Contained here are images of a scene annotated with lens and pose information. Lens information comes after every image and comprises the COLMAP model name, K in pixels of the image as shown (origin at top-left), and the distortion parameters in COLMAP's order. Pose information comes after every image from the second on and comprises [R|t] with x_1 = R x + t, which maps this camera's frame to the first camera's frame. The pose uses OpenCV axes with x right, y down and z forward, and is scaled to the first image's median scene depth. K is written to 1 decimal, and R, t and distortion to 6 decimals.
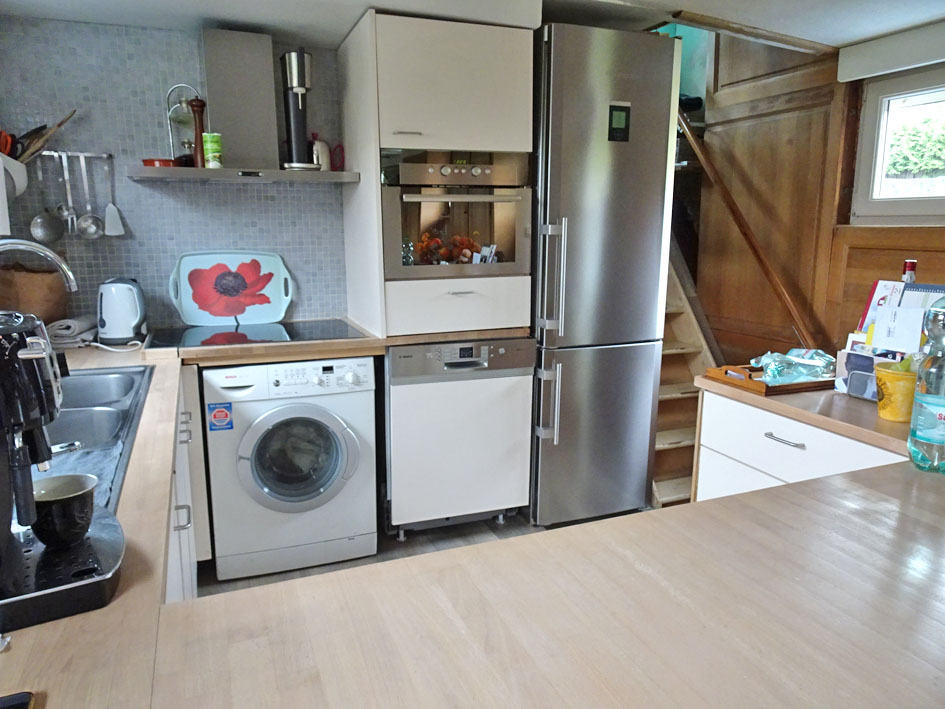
lens RADIAL K [[667.4, 0, 468.5], [0, 667.4, 355.2], [0, 0, 1]] dist [0.011955, -0.010852]
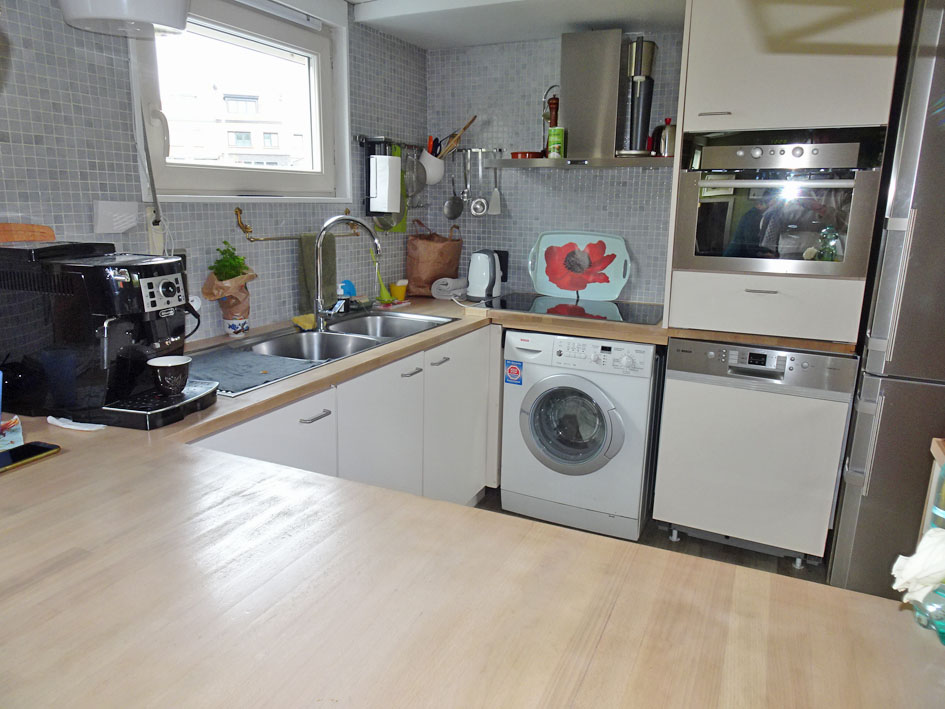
lens RADIAL K [[667.4, 0, 469.6], [0, 667.4, 353.1], [0, 0, 1]] dist [0.011955, -0.010852]
pose [[0.688624, 0.174896, -0.703710, 0.355067], [-0.157625, 0.983375, 0.090157, -0.031370], [0.707779, 0.048838, 0.704744, 0.106635]]
